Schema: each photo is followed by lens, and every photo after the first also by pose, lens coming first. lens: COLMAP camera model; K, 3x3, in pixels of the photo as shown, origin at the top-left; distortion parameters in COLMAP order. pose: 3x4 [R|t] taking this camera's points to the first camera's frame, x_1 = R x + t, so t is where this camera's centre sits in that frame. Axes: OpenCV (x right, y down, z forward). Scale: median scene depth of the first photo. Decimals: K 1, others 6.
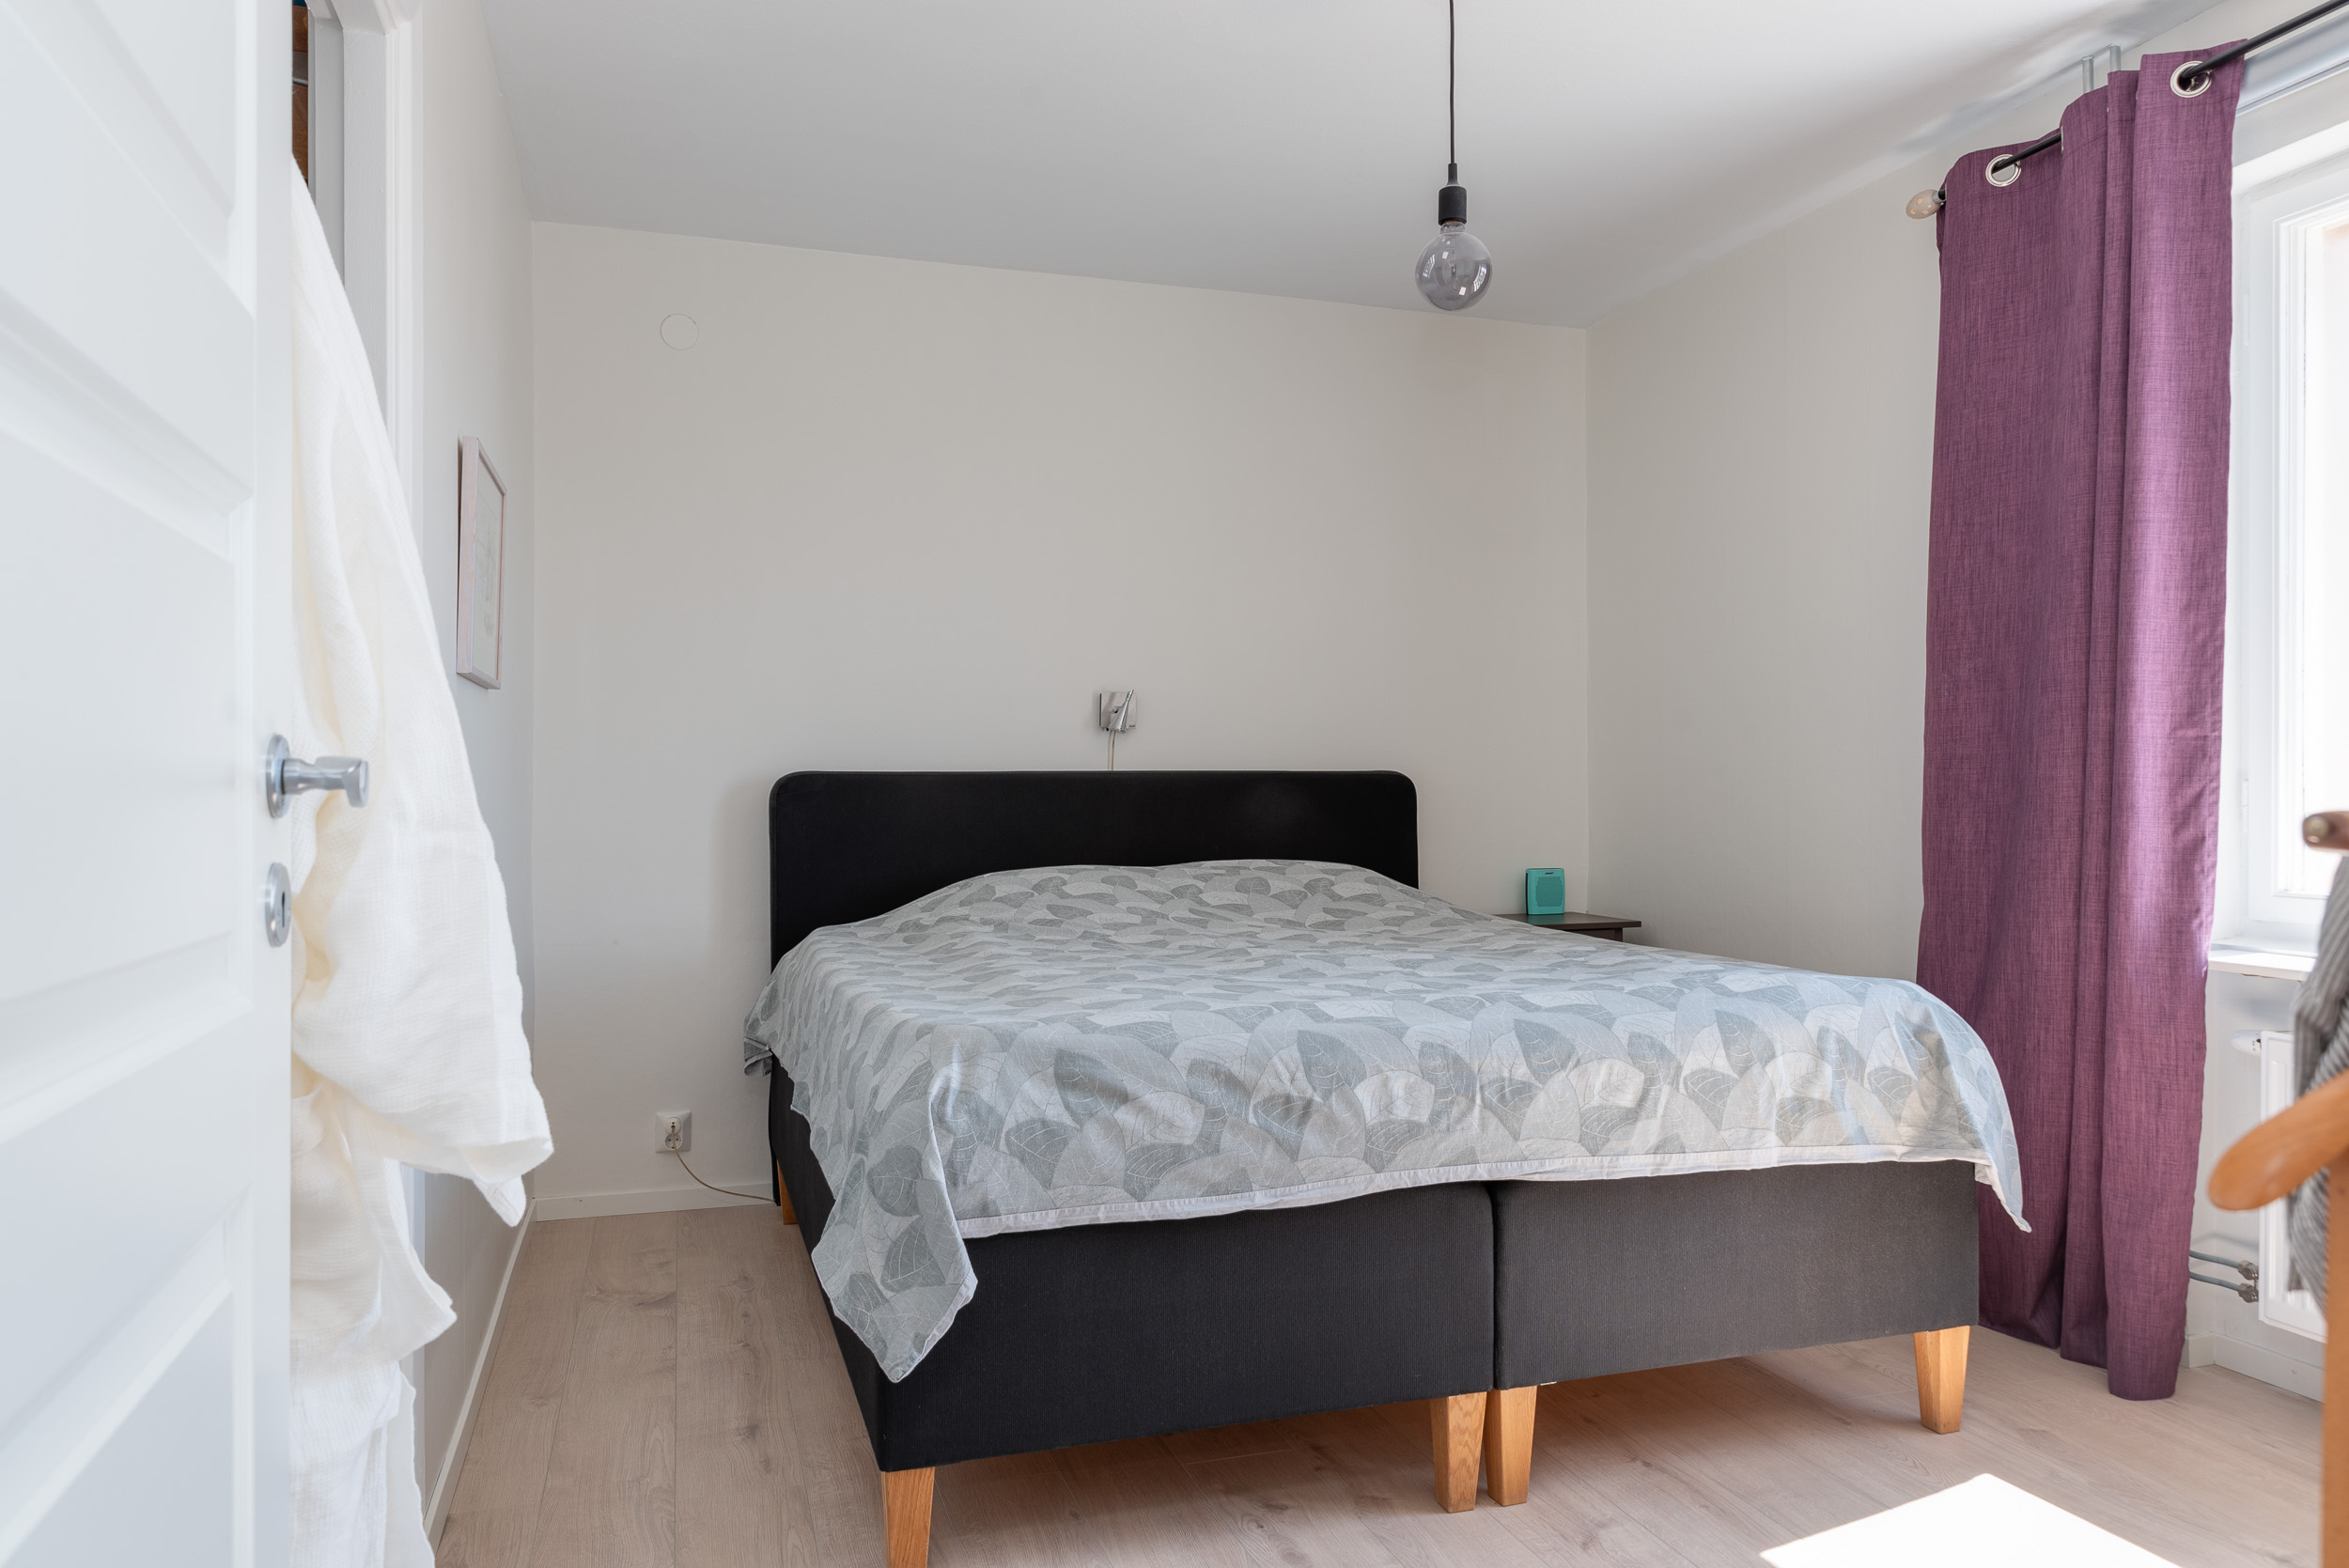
lens RADIAL K [[1589.0, 0, 1217.3], [0, 1589.0, 789.9], [0, 0, 1]] dist [0.004165, 0.002161]
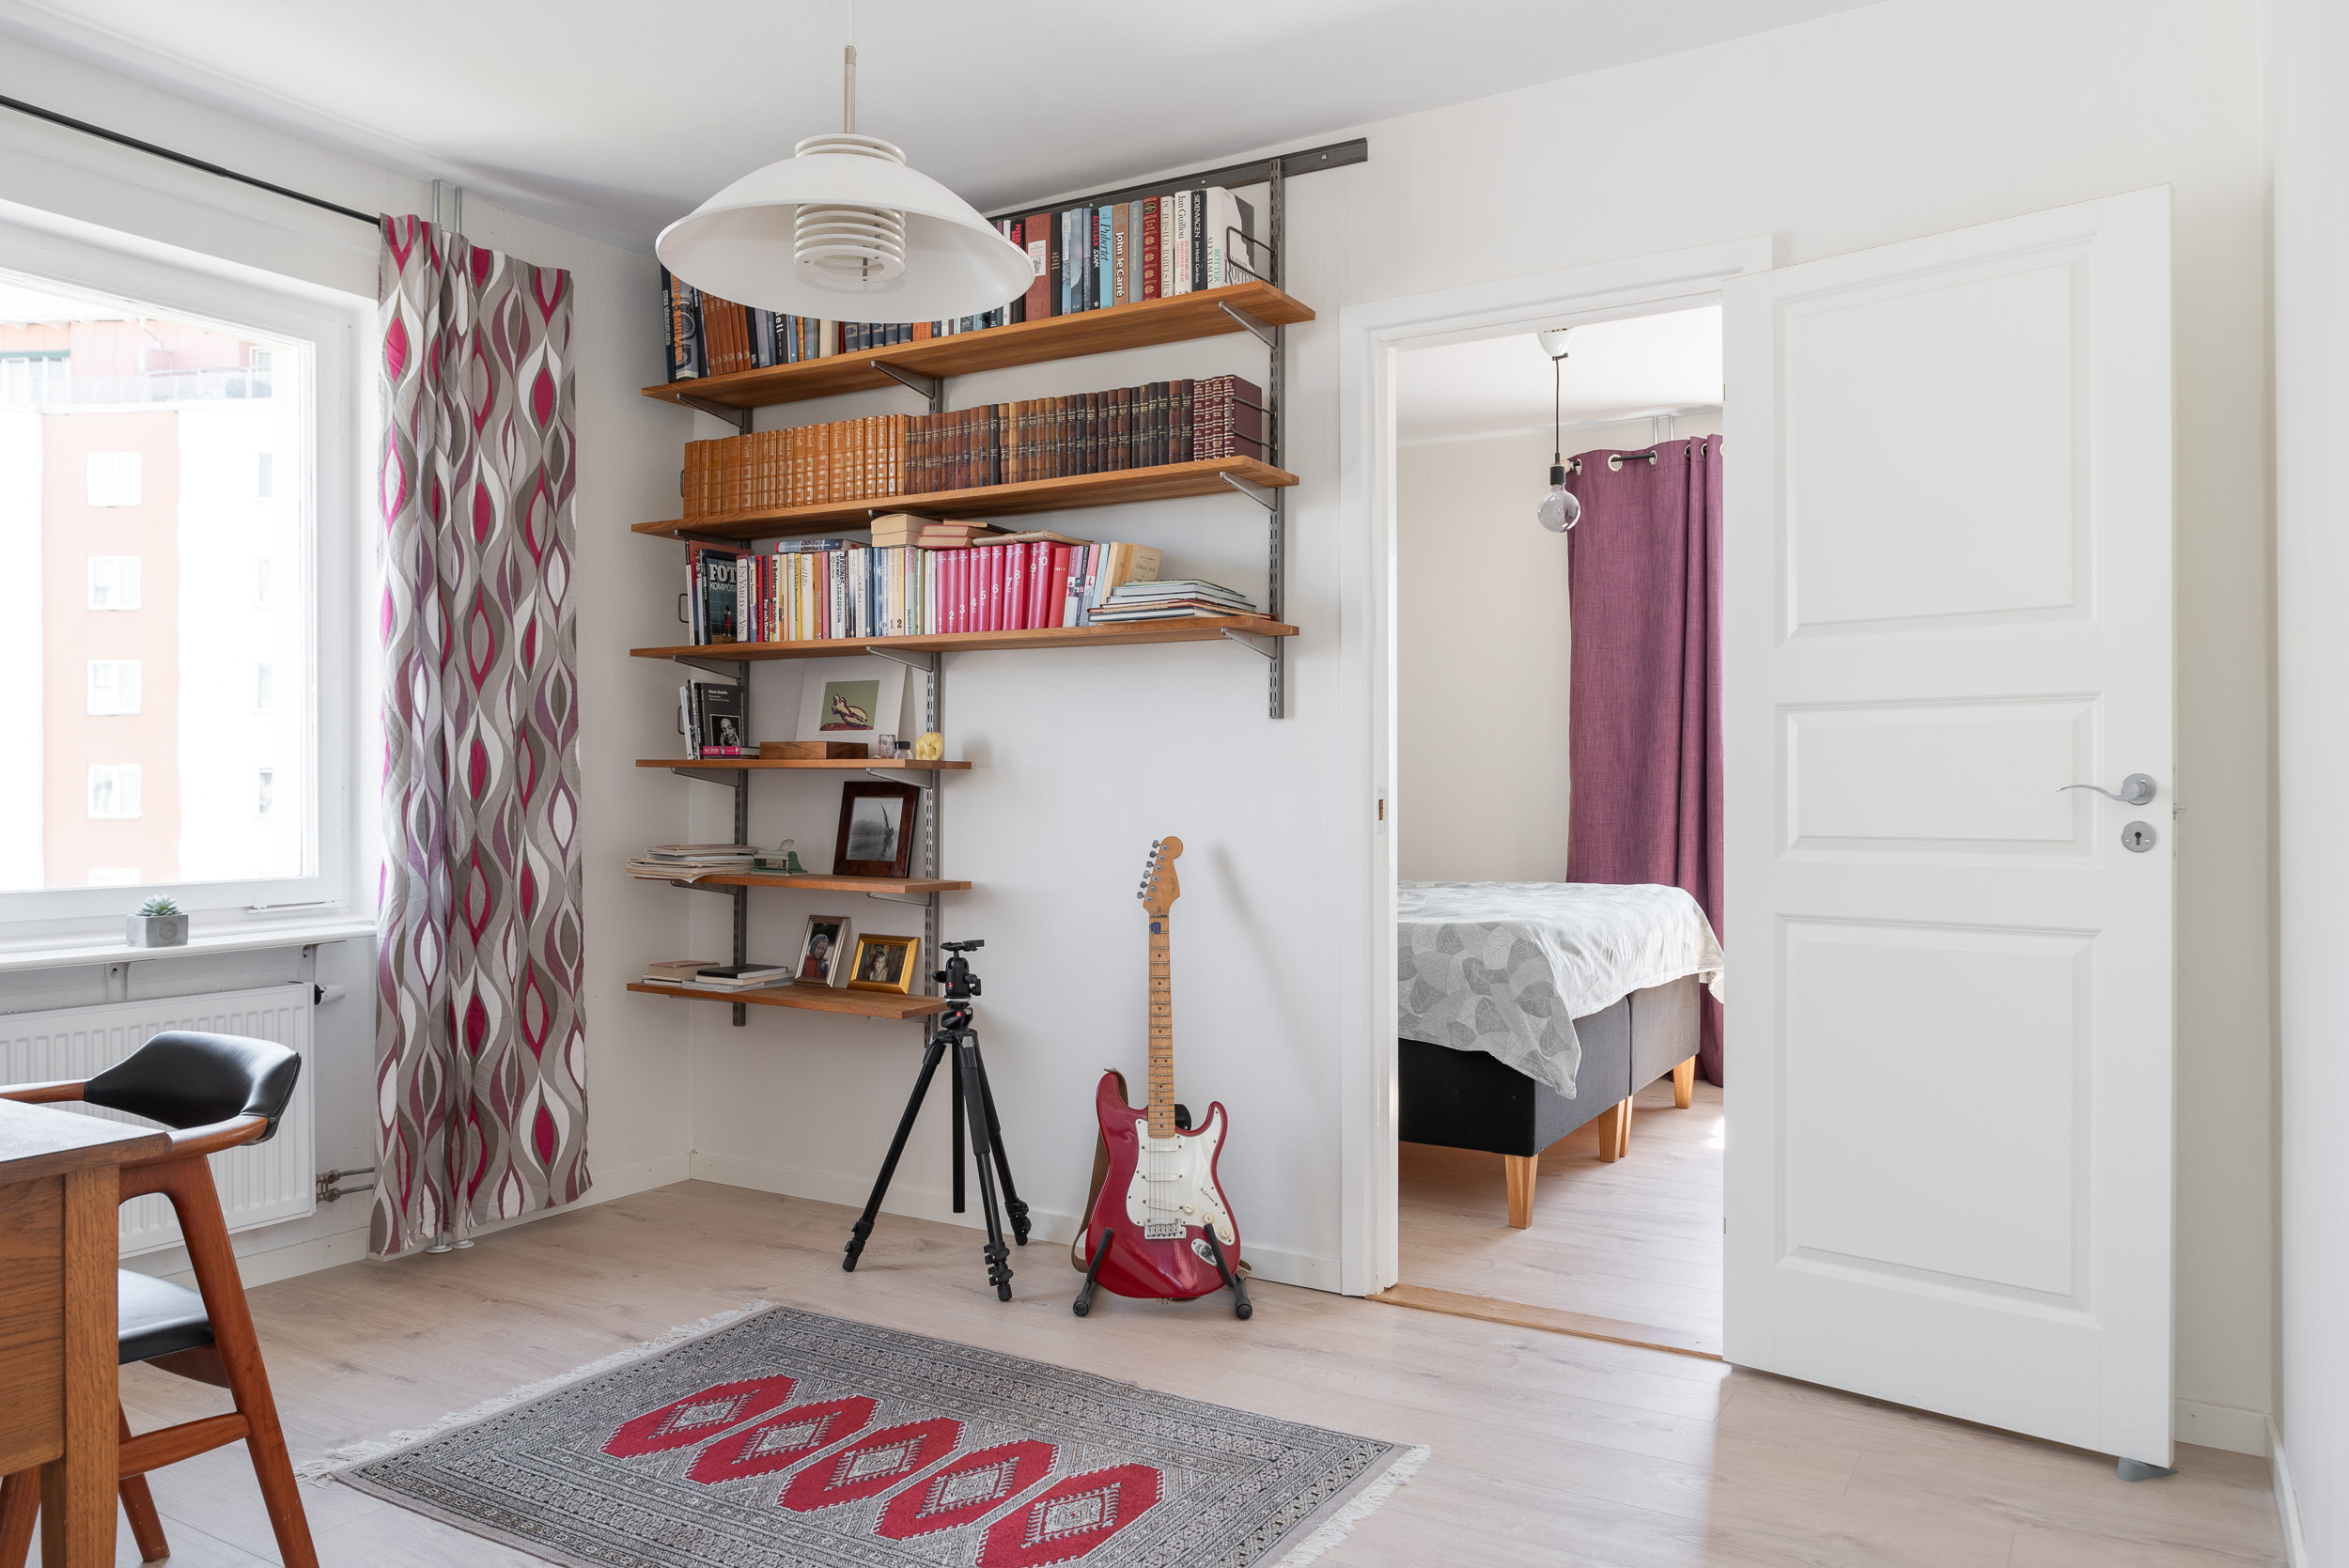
lens RADIAL K [[1562.7, 0, 1178.2], [0, 1562.7, 772.8], [0, 0, 1]] dist [0.004693, 0.005858]
pose [[0.765210, 0.007837, 0.643733, -1.165316], [-0.005294, 0.999969, -0.005882, -0.008050], [-0.643759, 0.001093, 0.765227, -0.091434]]
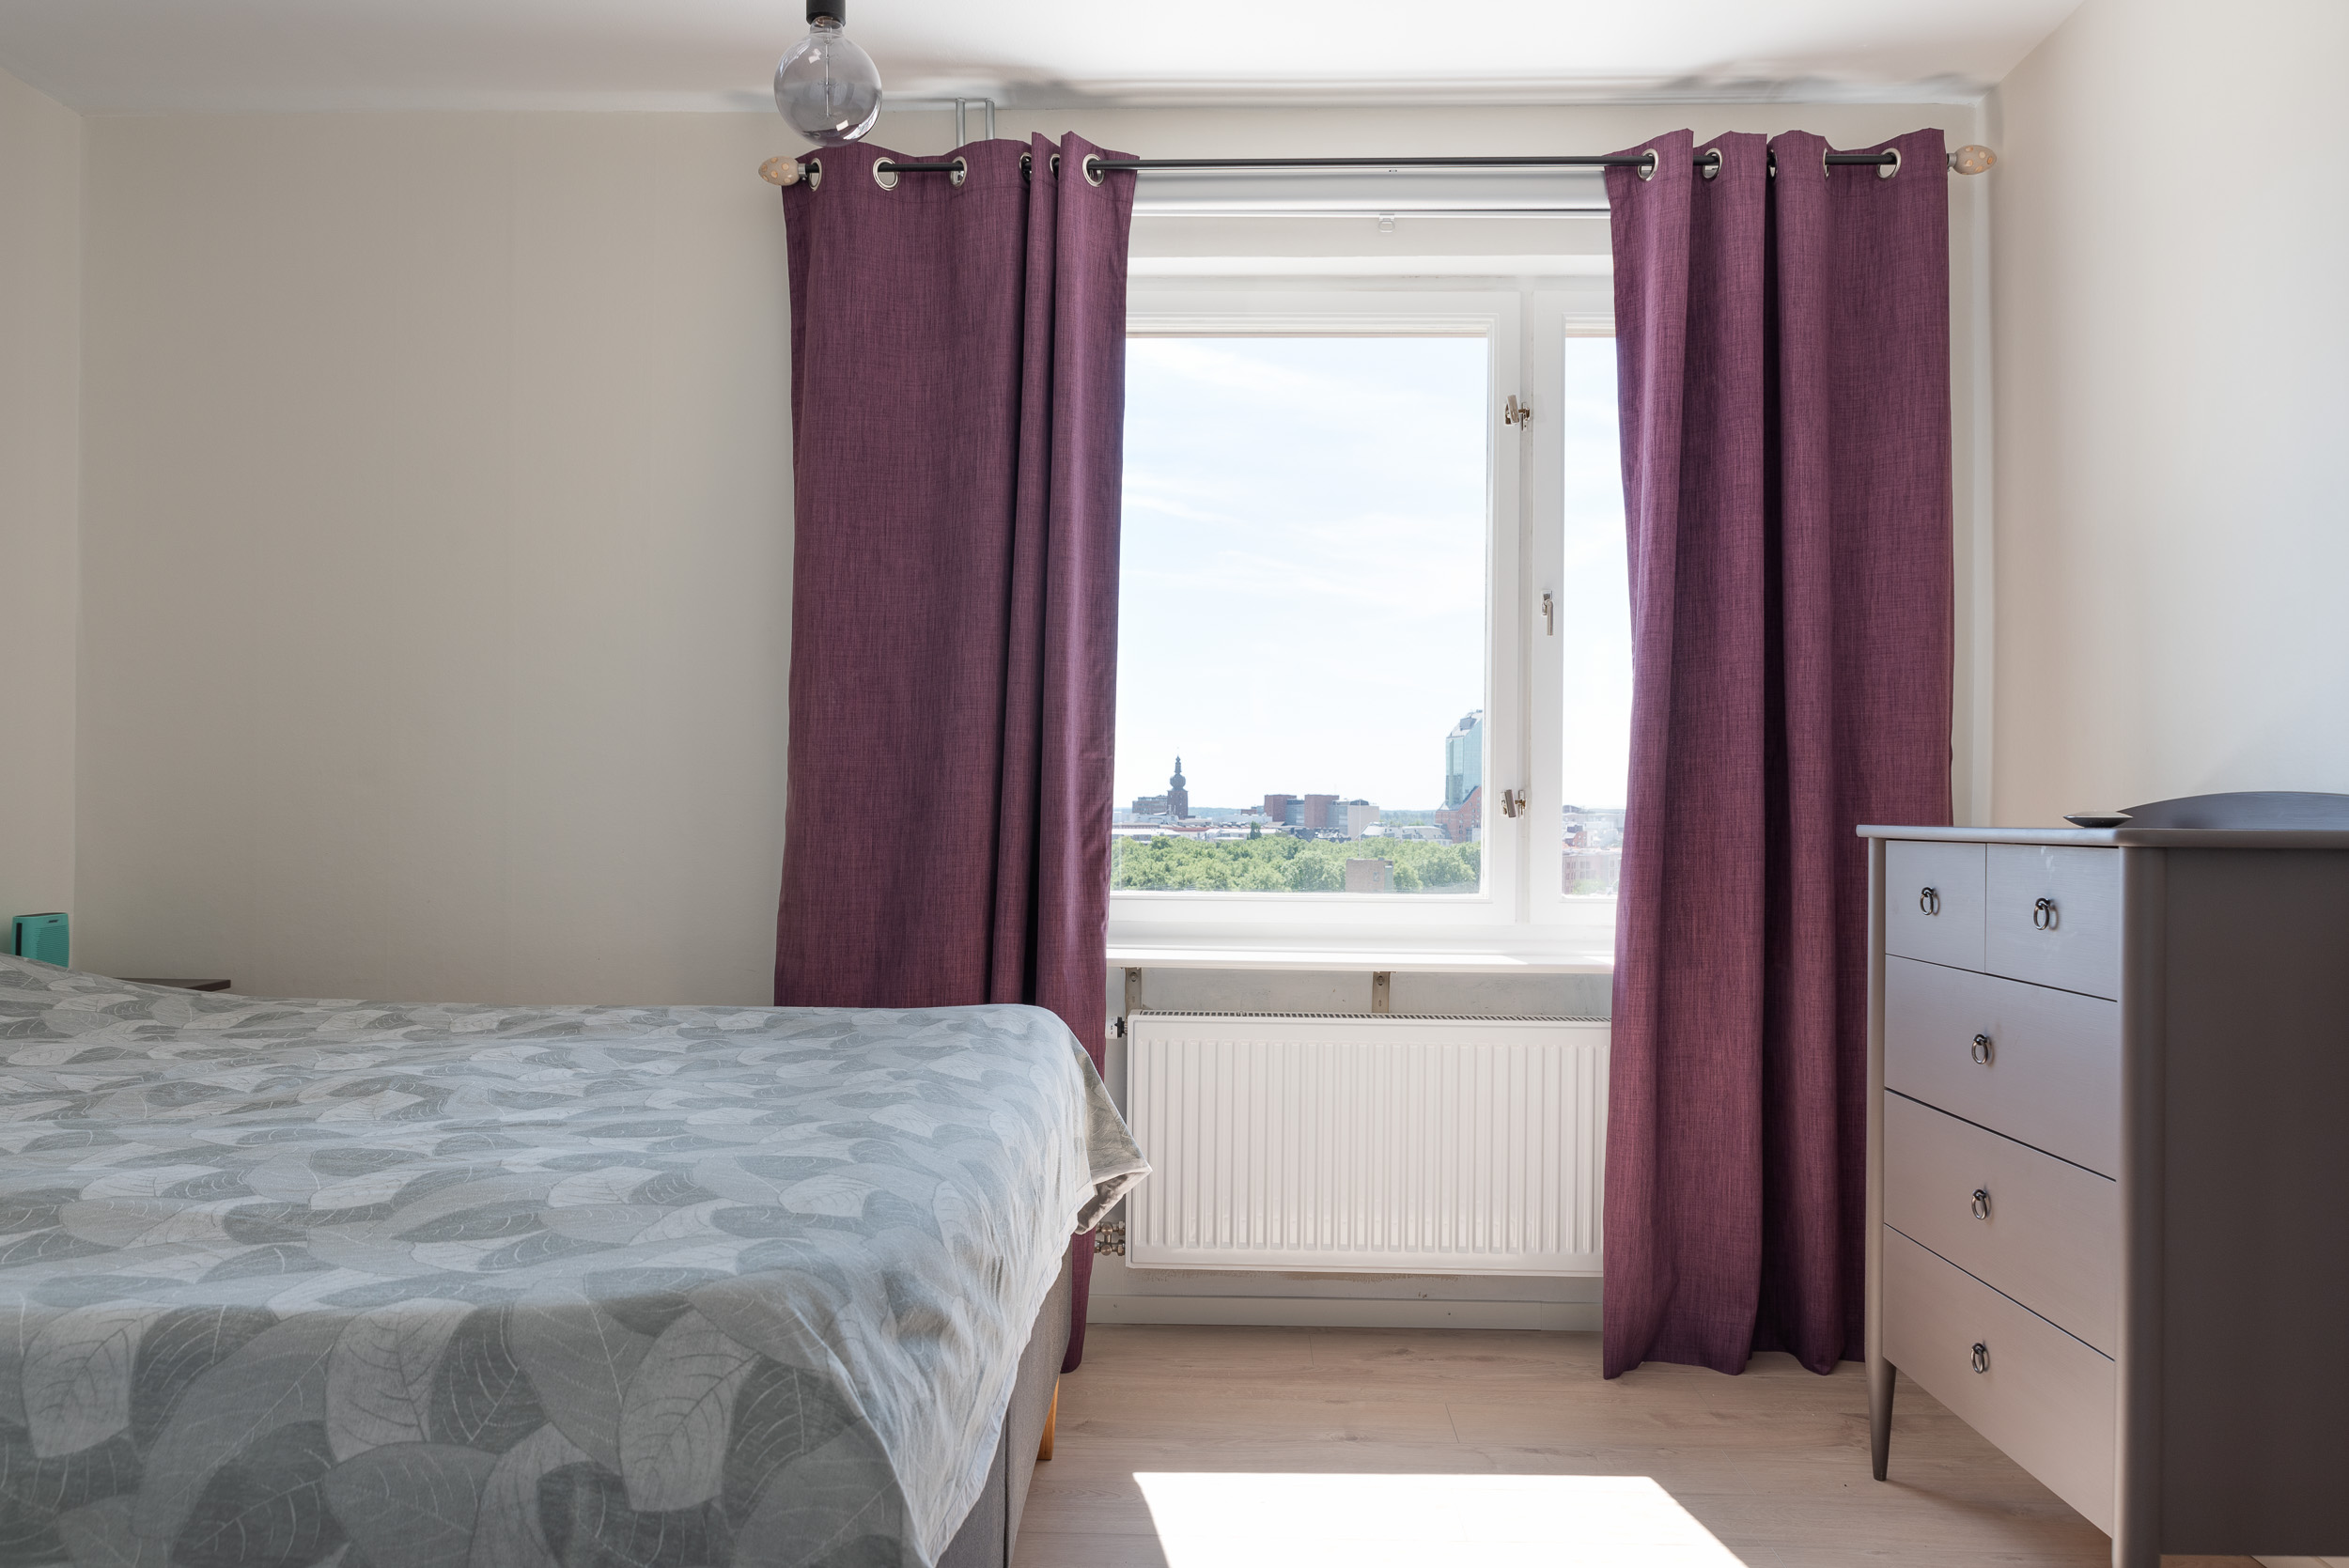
lens RADIAL K [[1697.6, 0, 1174.5], [0, 1697.6, 784.0], [0, 0, 1]] dist [0.004454, -0.001438]
pose [[0.350127, 0.014986, 0.936582, -0.447070], [-0.011794, 0.999863, -0.011590, -0.002488], [-0.936628, -0.006988, 0.350256, 0.493137]]
